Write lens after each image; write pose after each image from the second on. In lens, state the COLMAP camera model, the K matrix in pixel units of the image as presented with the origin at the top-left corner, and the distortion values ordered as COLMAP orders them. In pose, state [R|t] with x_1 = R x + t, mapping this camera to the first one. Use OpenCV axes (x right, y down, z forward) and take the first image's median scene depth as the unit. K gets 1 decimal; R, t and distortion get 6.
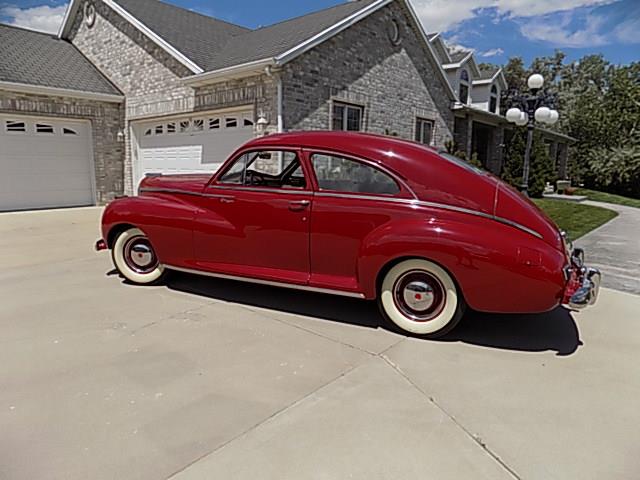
lens RADIAL K [[432.5, 0, 314.9], [0, 432.5, 239.3], [0, 0, 1]] dist [-0.102769, 0.094211]
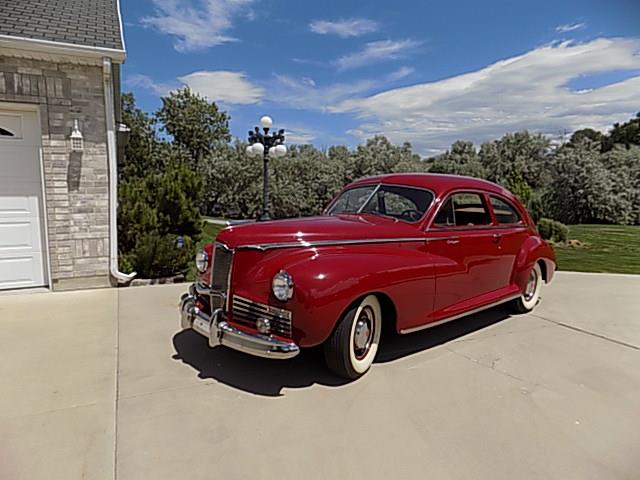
lens RADIAL K [[432.5, 0, 314.9], [0, 432.5, 239.3], [0, 0, 1]] dist [-0.102769, 0.094211]
pose [[0.408345, -0.107063, 0.906527, -0.838322], [0.150275, 0.987433, 0.048927, -0.130118], [-0.900373, 0.116249, 0.419303, 0.582586]]
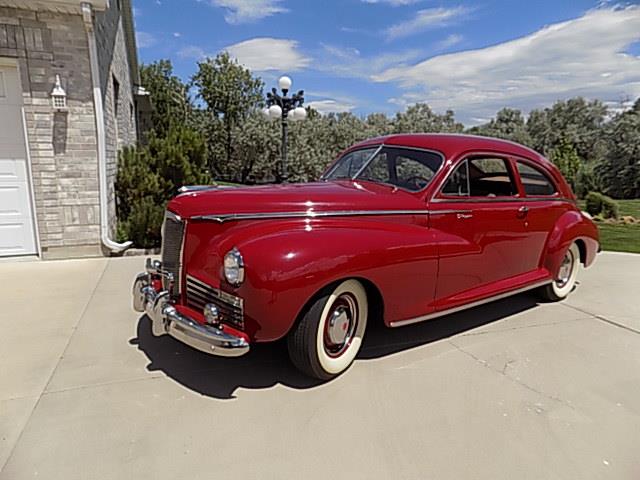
lens RADIAL K [[432.5, 0, 314.9], [0, 432.5, 239.3], [0, 0, 1]] dist [-0.102769, 0.094211]
pose [[0.489142, -0.159490, 0.857498, -0.709452], [0.136501, 0.985023, 0.105344, -0.115379], [-0.861457, 0.065521, 0.503586, 0.560457]]
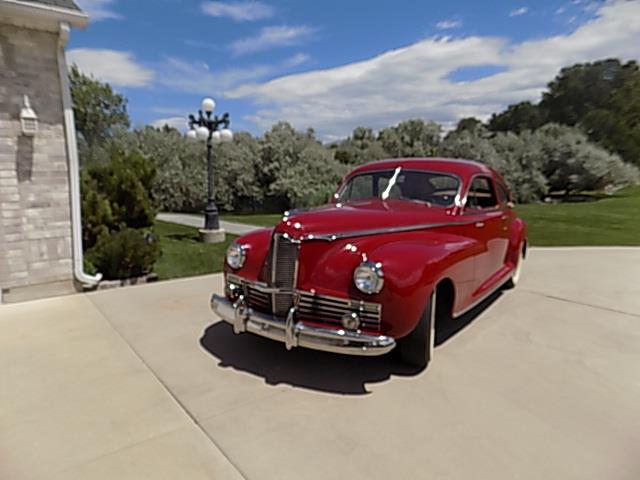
lens RADIAL K [[432.5, 0, 314.9], [0, 432.5, 239.3], [0, 0, 1]] dist [-0.102769, 0.094211]
pose [[0.189965, -0.149217, 0.970385, -0.866679], [0.176286, 0.977504, 0.115801, -0.163623], [-0.965835, 0.149067, 0.211997, 0.786210]]
